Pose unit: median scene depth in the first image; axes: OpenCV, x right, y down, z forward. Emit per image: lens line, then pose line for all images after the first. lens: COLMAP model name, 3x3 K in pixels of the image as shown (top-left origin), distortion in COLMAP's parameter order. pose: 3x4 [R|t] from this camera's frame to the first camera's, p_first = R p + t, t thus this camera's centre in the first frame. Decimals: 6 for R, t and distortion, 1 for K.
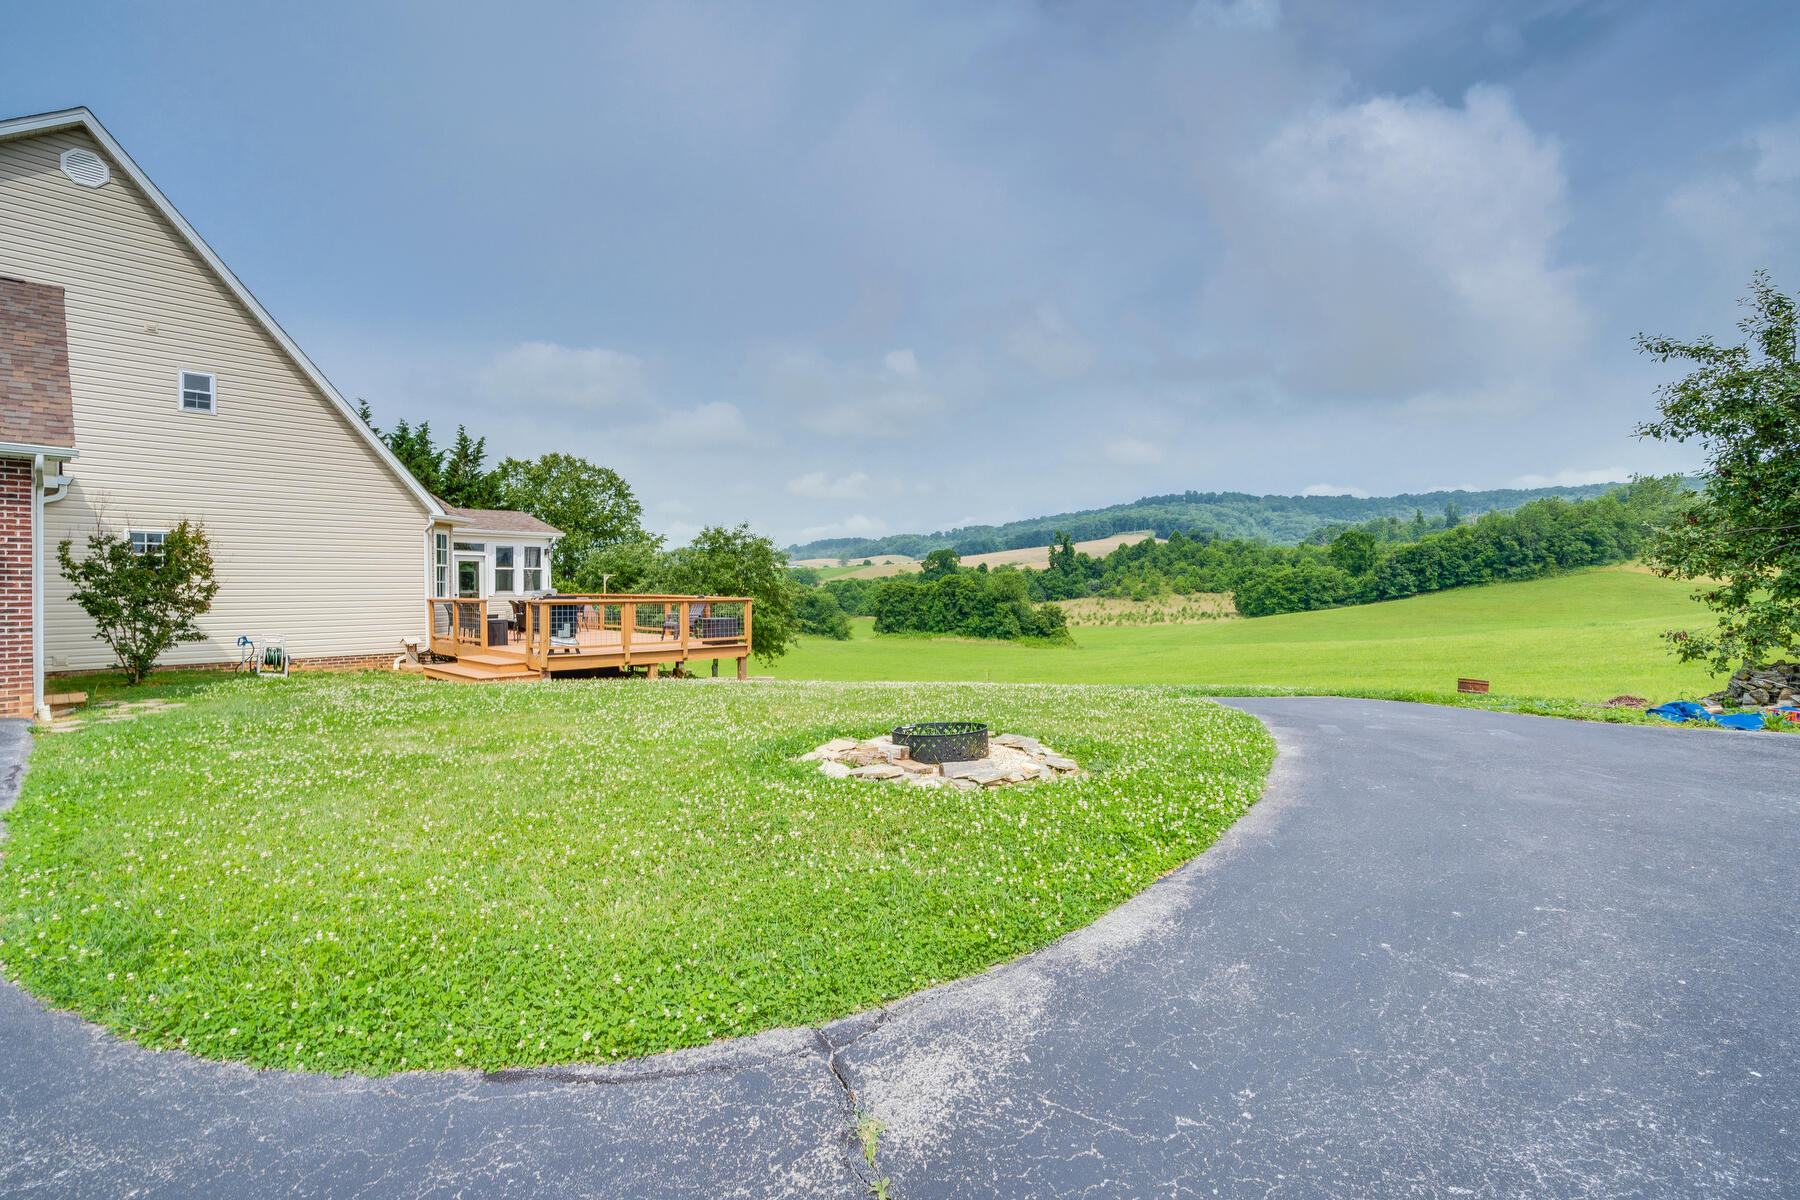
lens RADIAL K [[792.9, 0, 903.9], [0, 792.9, 596.4], [0, 0, 1]] dist [0.002402, 0.000310]
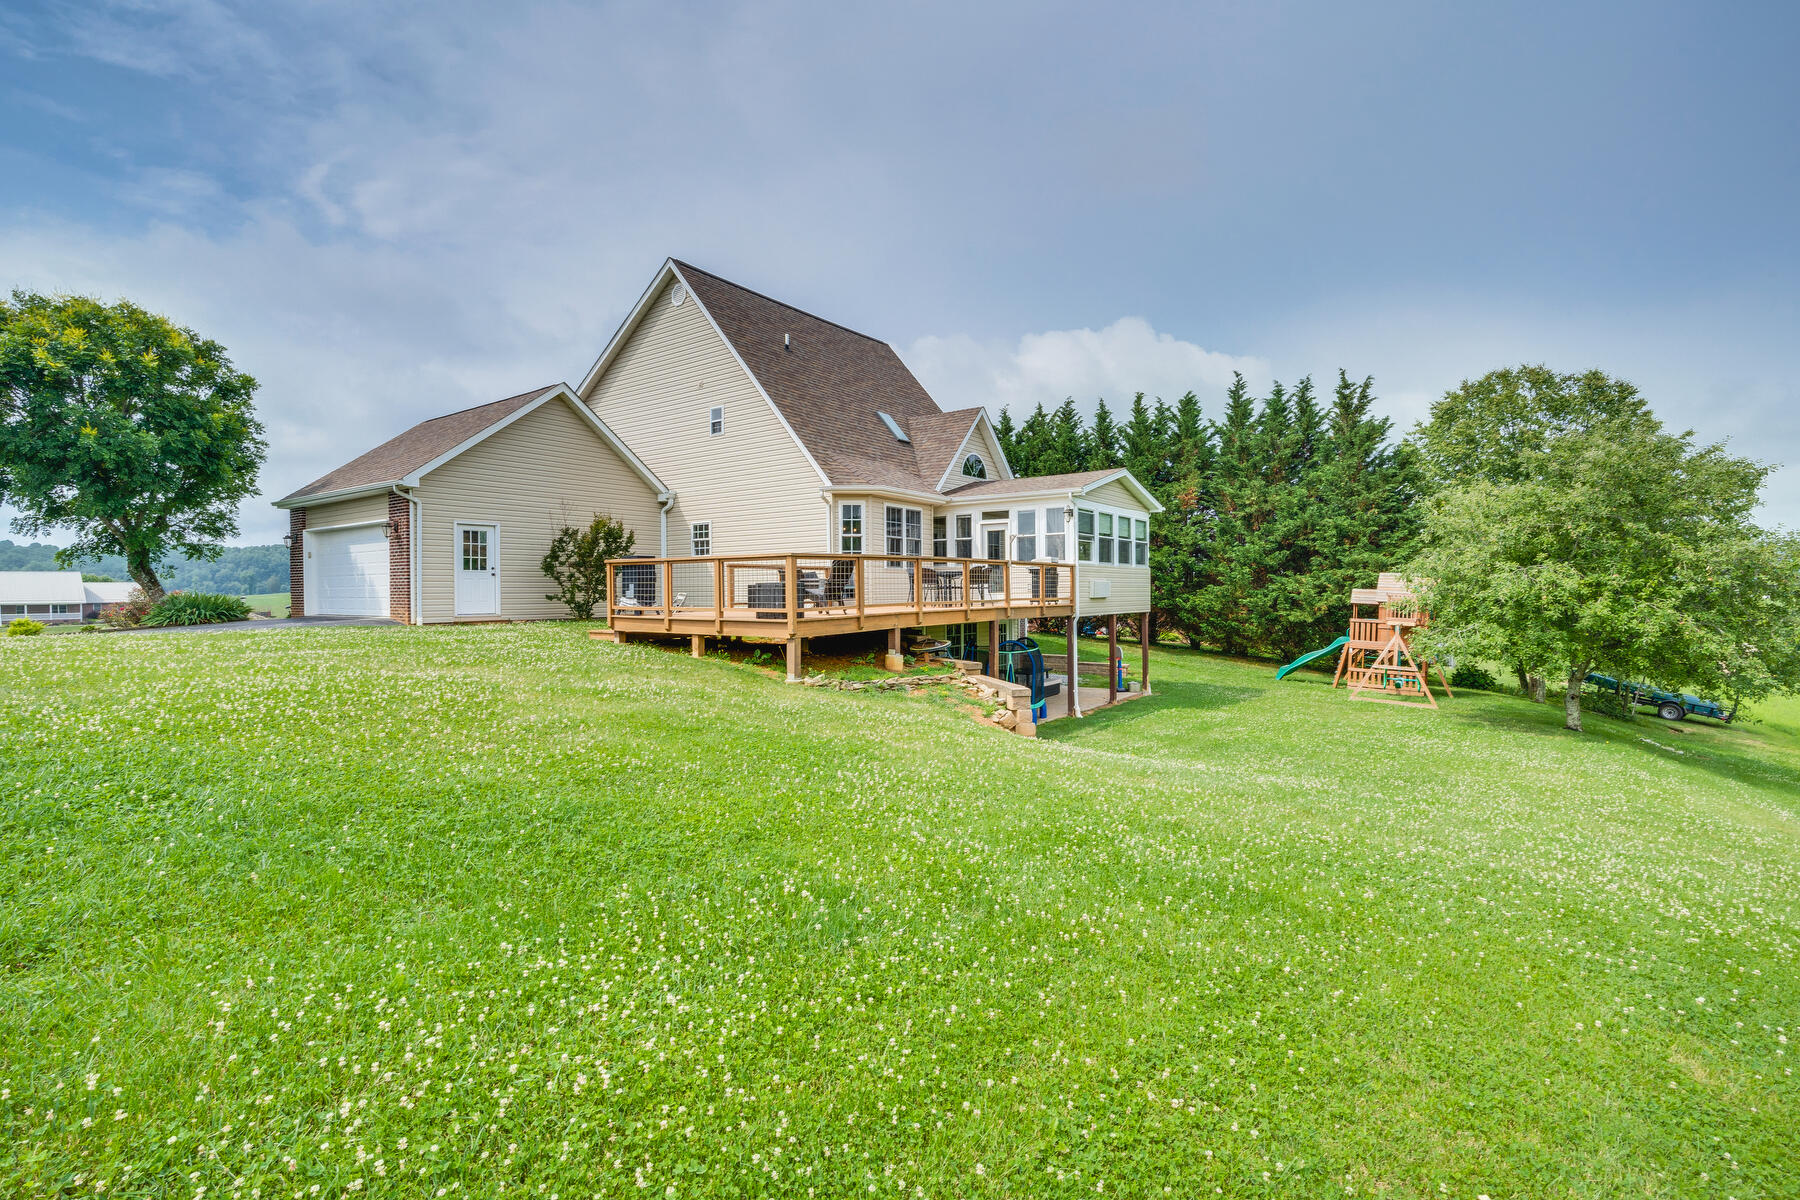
lens RADIAL K [[792.9, 0, 903.3], [0, 792.9, 600.5], [0, 0, 1]] dist [0.002402, 0.000310]
pose [[0.101486, 0.000391, -0.994837, 0.338802], [-0.002405, 0.999997, 0.000147, 0.034857], [0.994834, 0.002377, 0.101486, 0.796870]]
